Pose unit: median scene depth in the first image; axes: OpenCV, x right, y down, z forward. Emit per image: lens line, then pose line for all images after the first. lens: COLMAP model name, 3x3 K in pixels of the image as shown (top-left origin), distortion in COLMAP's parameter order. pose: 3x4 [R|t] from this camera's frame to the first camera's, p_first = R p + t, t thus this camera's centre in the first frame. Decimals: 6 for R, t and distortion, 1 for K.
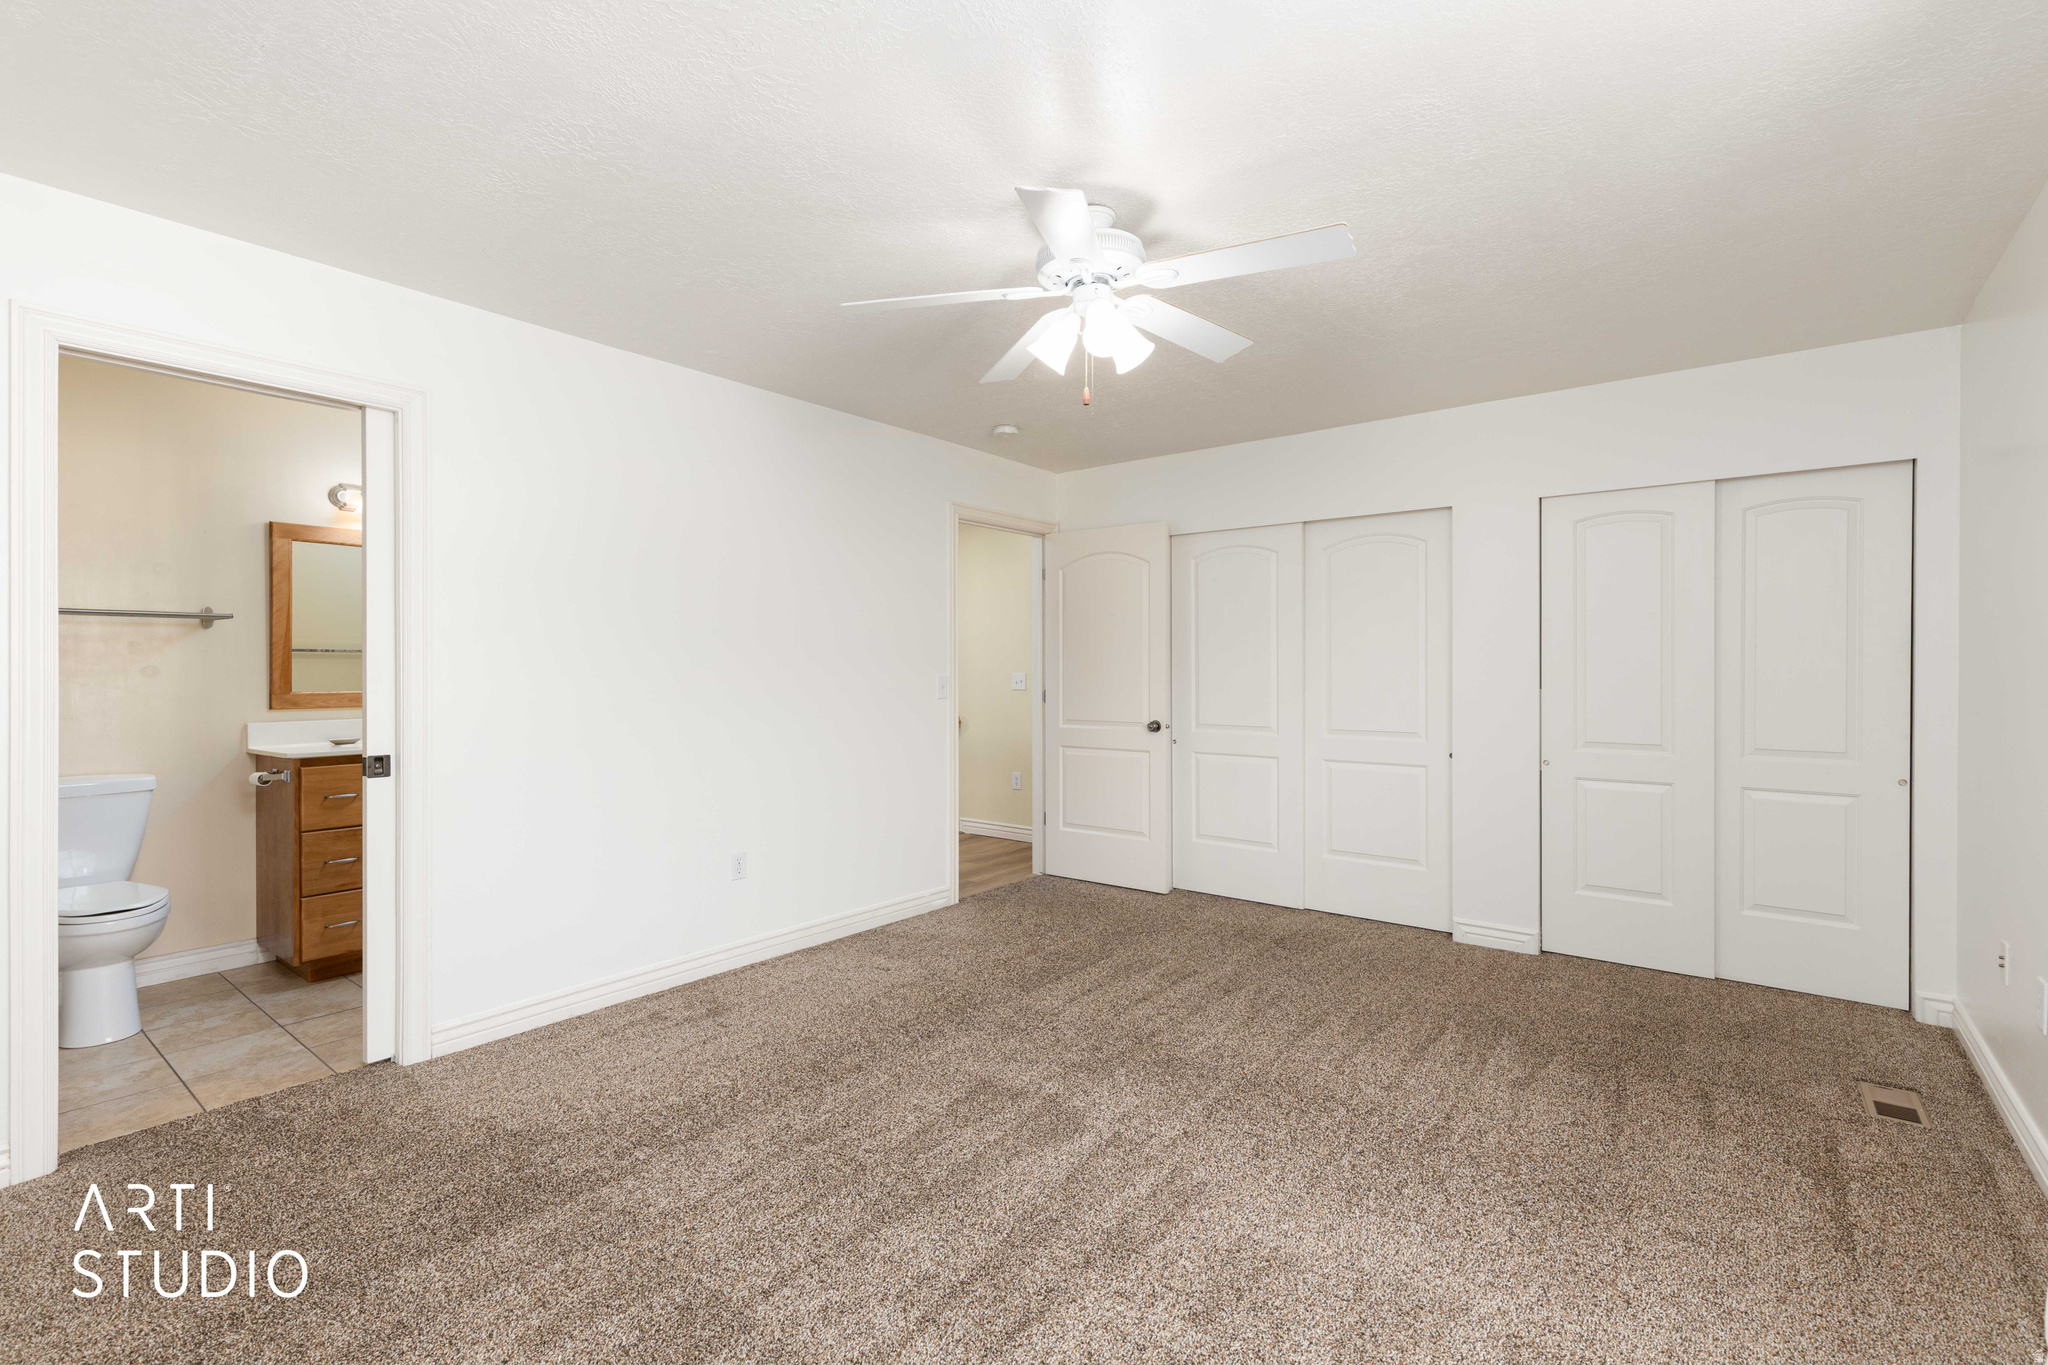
lens RADIAL K [[916.0, 0, 1016.4], [0, 916.0, 680.2], [0, 0, 1]] dist [0.004129, -0.000213]
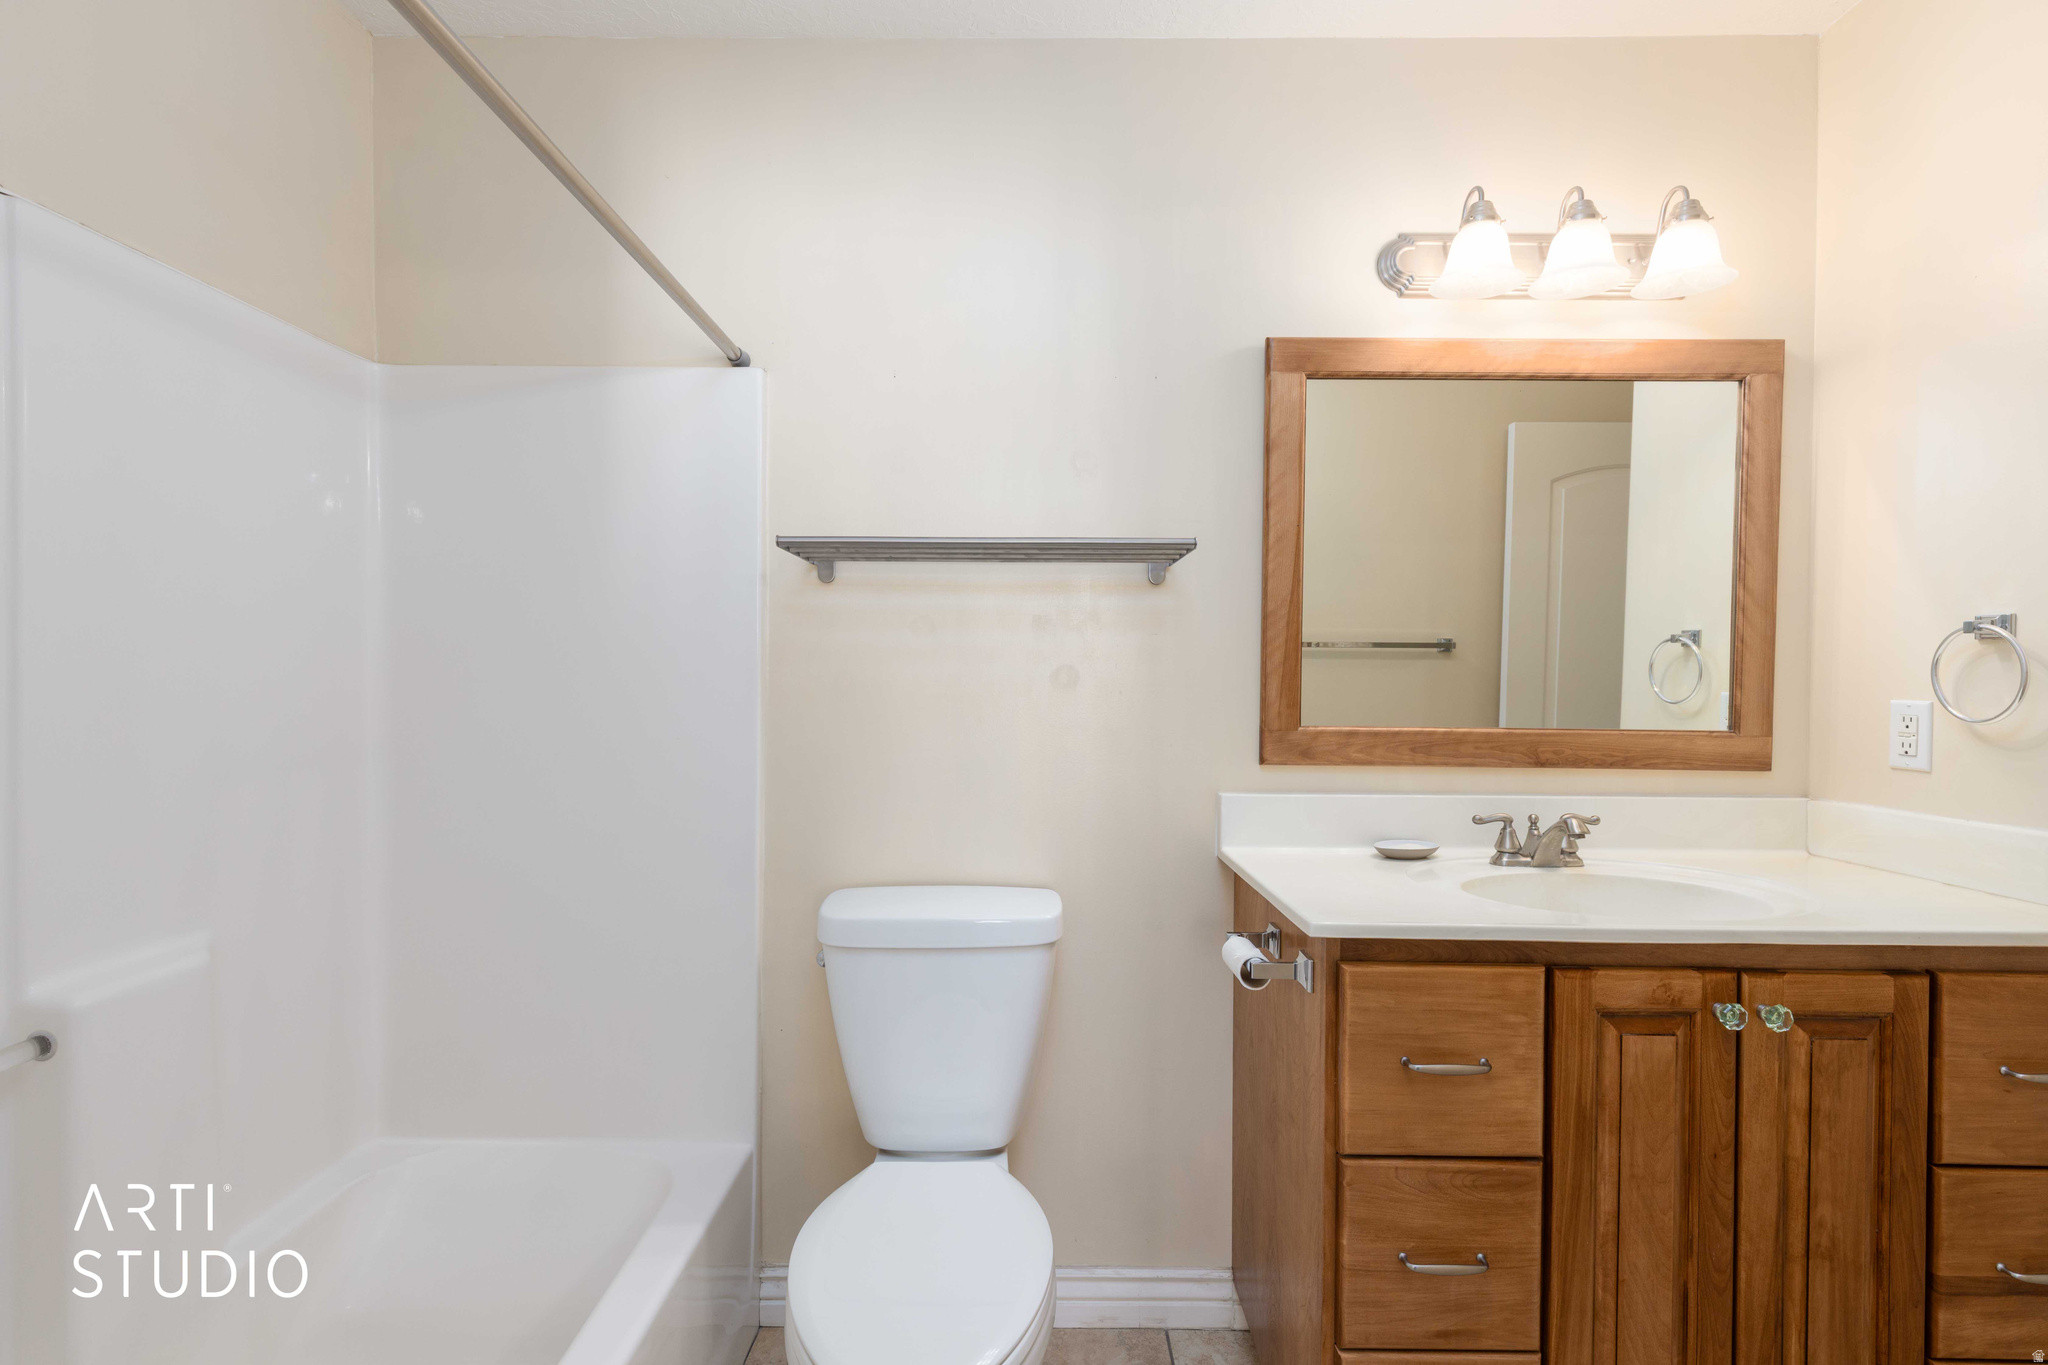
lens RADIAL K [[916.0, 0, 1016.4], [0, 916.0, 680.2], [0, 0, 1]] dist [0.004129, -0.000213]
pose [[0.607061, 0.008009, -0.794615, -0.535185], [-0.011449, 0.999934, 0.001331, -0.008258], [0.794572, 0.008290, 0.607113, 0.639127]]
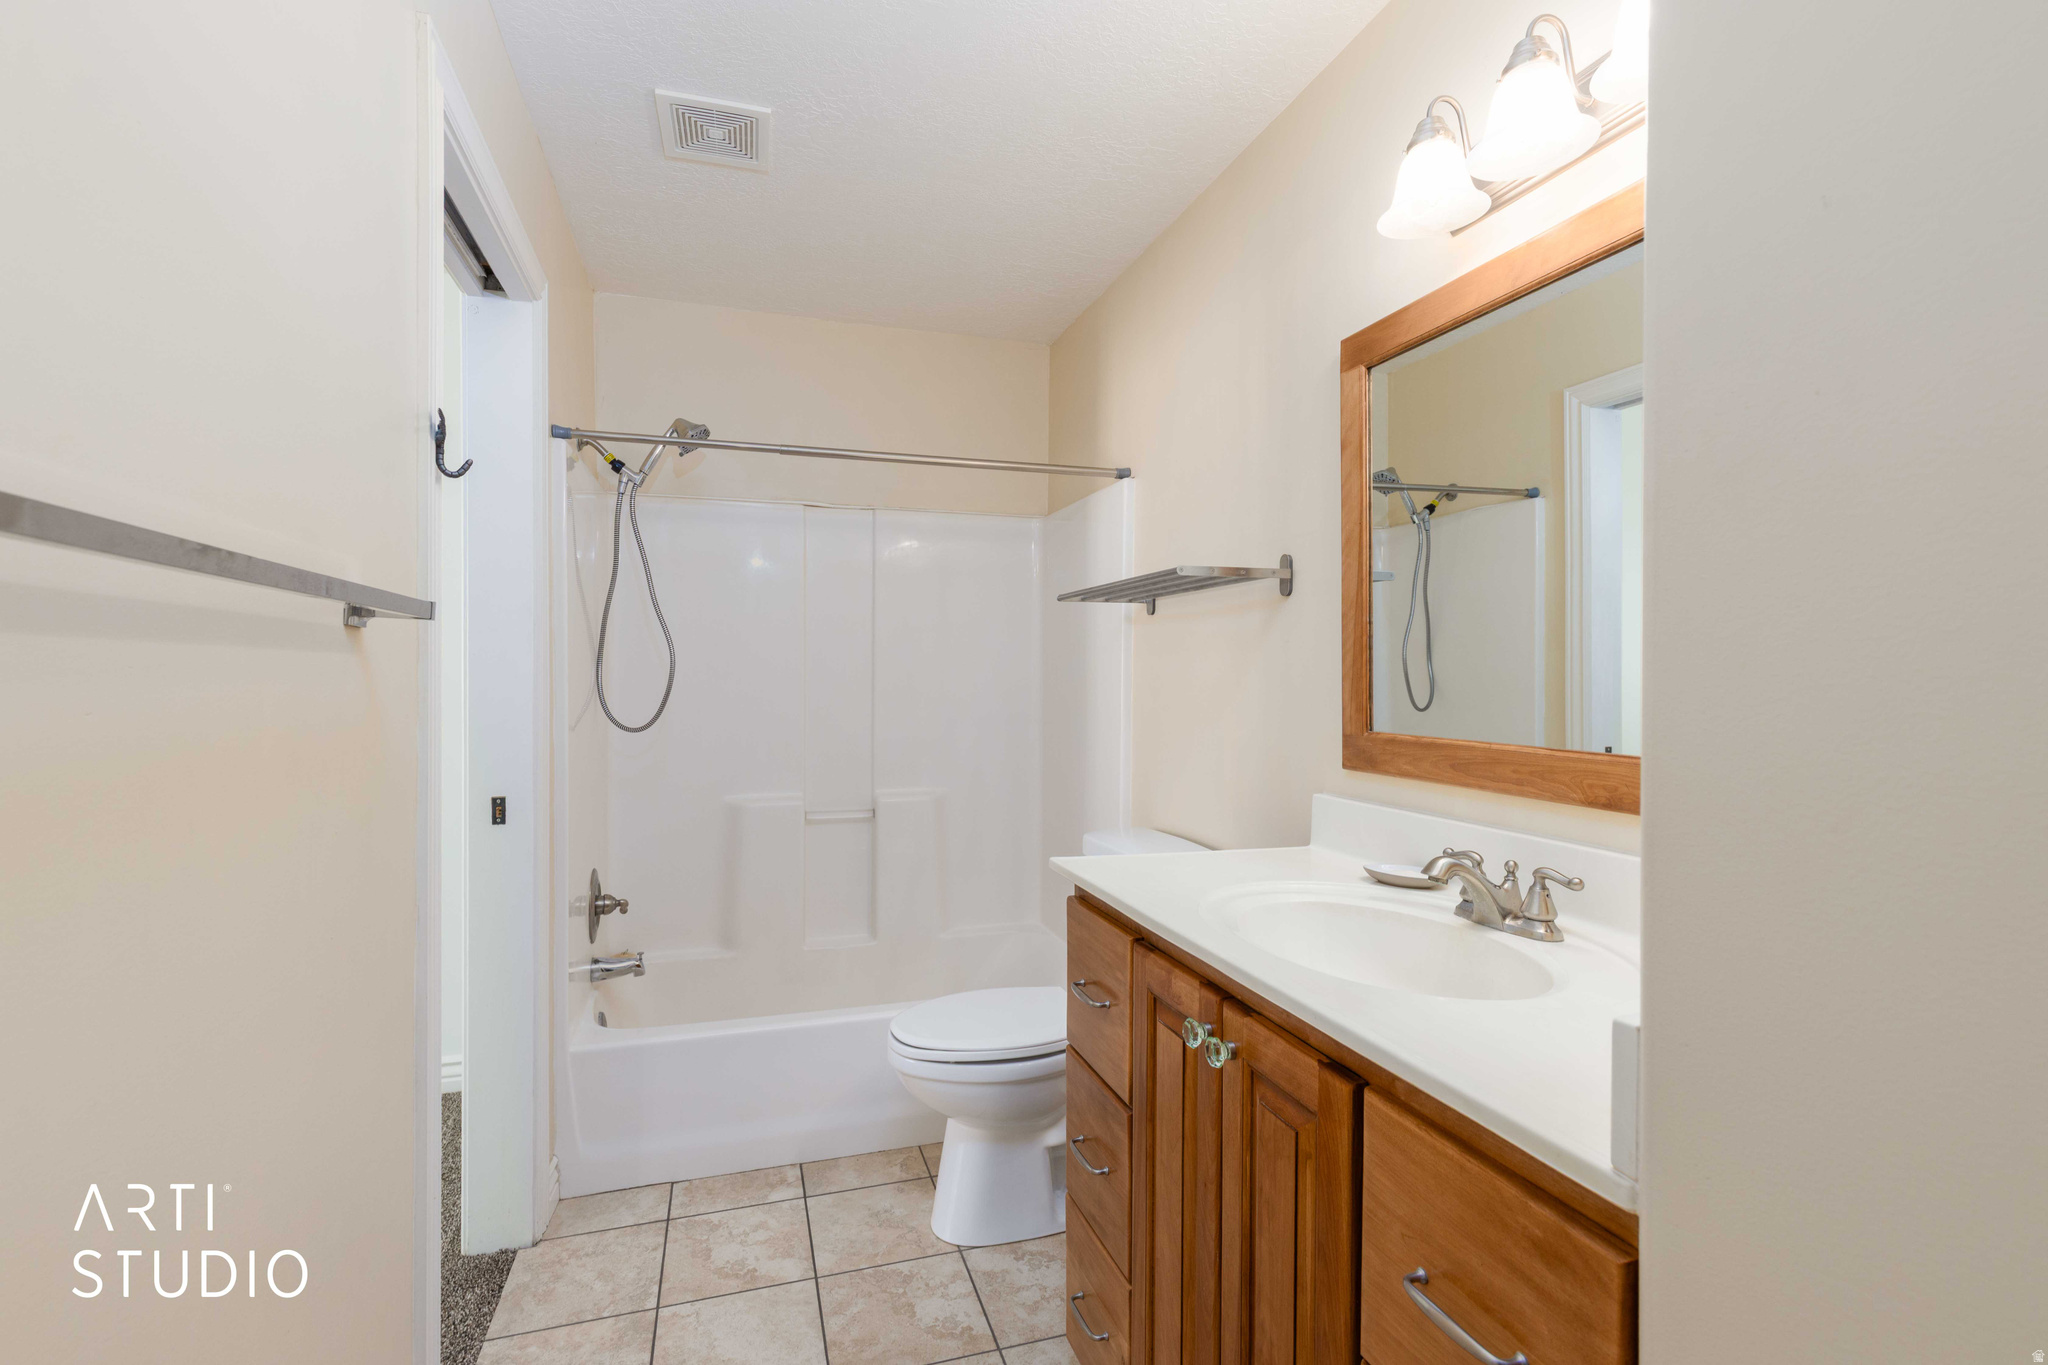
lens RADIAL K [[916.0, 0, 1016.4], [0, 916.0, 680.2], [0, 0, 1]] dist [0.004129, -0.000213]
pose [[-0.561753, -0.002444, -0.827302, -0.364272], [-0.013760, 0.999885, 0.006390, -0.011142], [0.827191, 0.014973, -0.561722, 1.121649]]
